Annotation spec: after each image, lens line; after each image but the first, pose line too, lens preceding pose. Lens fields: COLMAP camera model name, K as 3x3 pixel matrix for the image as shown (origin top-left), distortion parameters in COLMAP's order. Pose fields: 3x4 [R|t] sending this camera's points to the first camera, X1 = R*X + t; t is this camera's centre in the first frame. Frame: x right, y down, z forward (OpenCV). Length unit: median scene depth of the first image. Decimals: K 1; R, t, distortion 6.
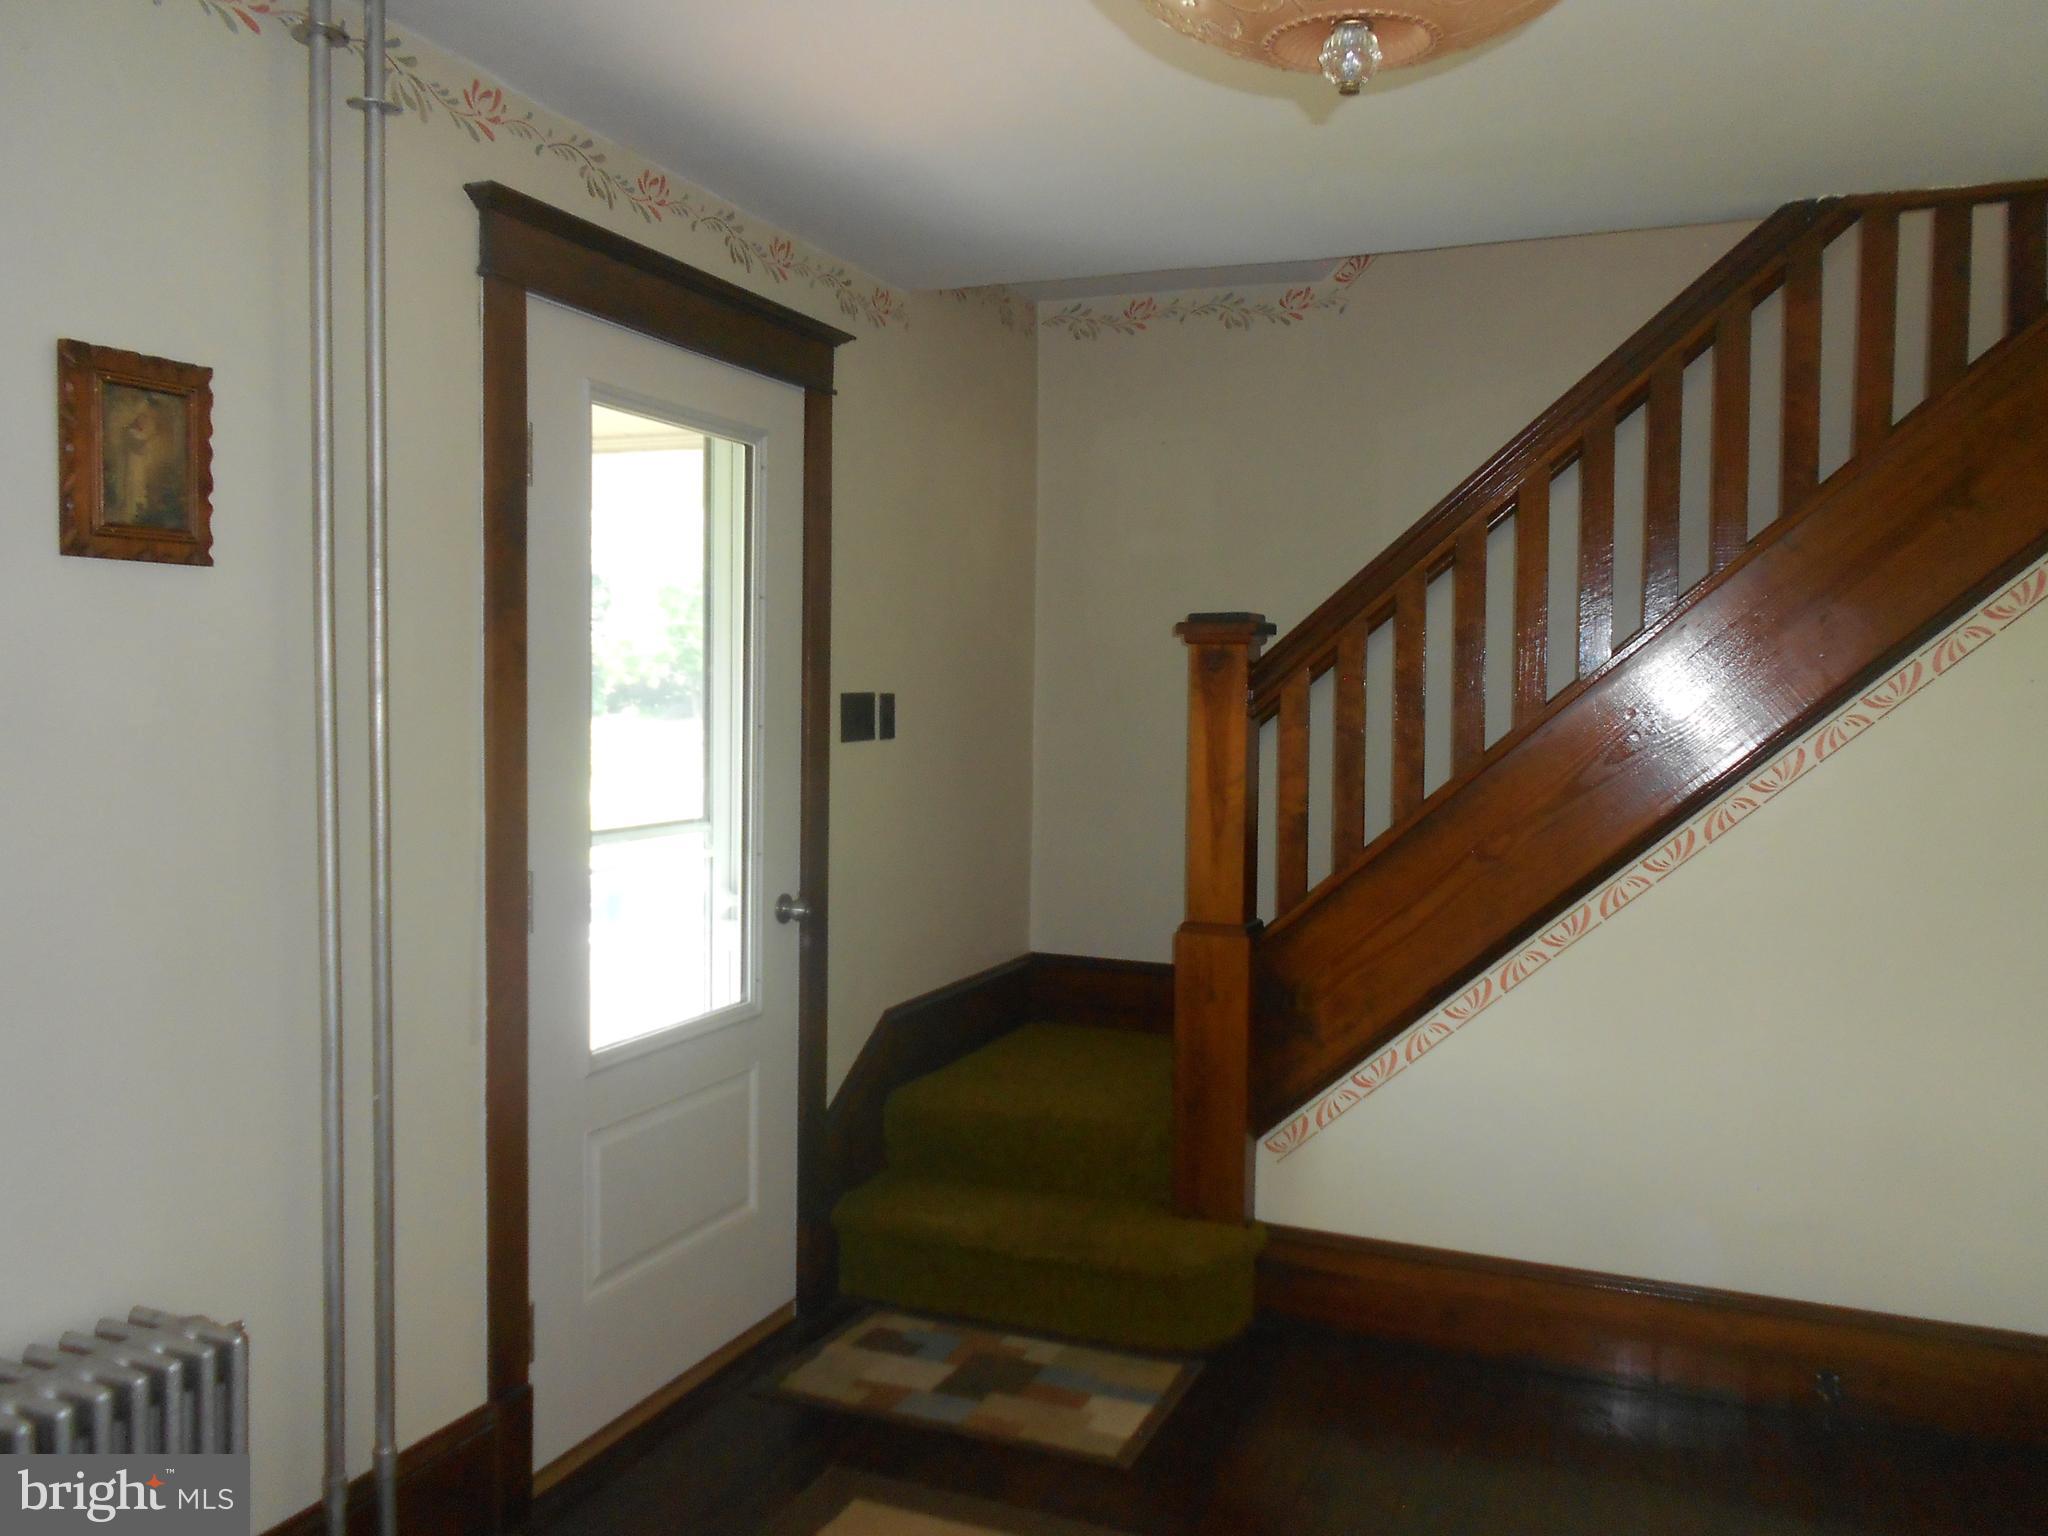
lens RADIAL K [[1543.2, 0, 1024.4], [0, 1543.2, 778.7], [0, 0, 1]] dist [0.005528, -0.007366]
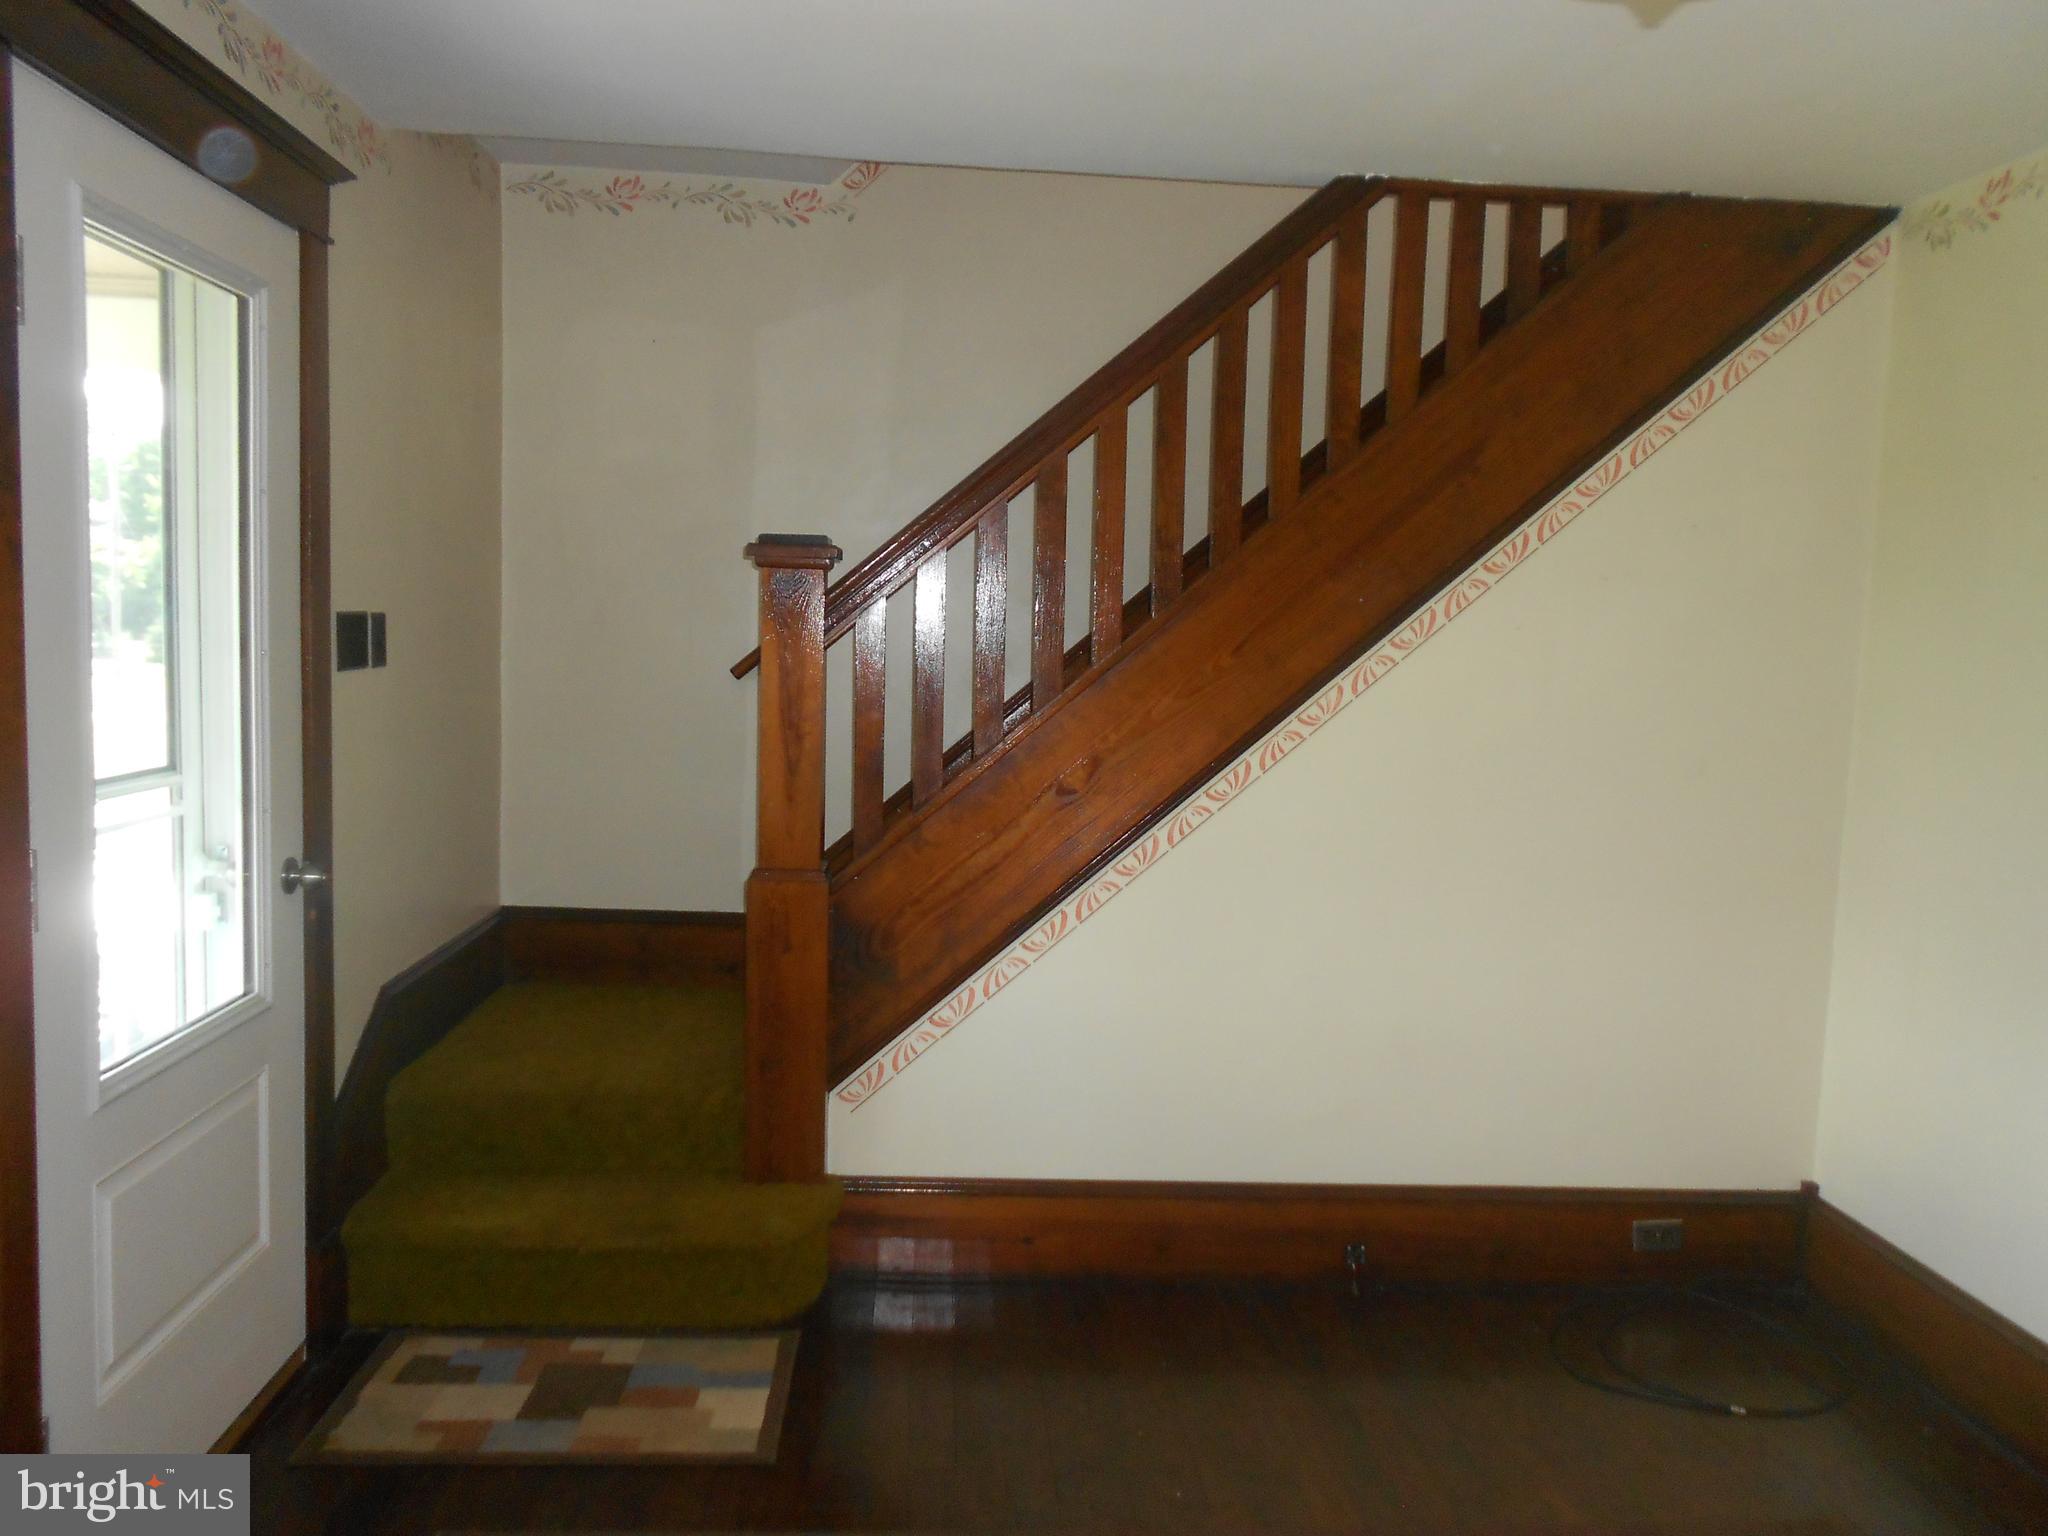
lens RADIAL K [[1559.9, 0, 1022.2], [0, 1559.9, 774.6], [0, 0, 1]] dist [-0.002260, -0.006355]
pose [[0.901433, -0.021270, 0.432397, -0.160859], [-0.000061, 0.998786, 0.049259, -0.009814], [-0.432920, -0.044430, 0.900337, 0.091570]]
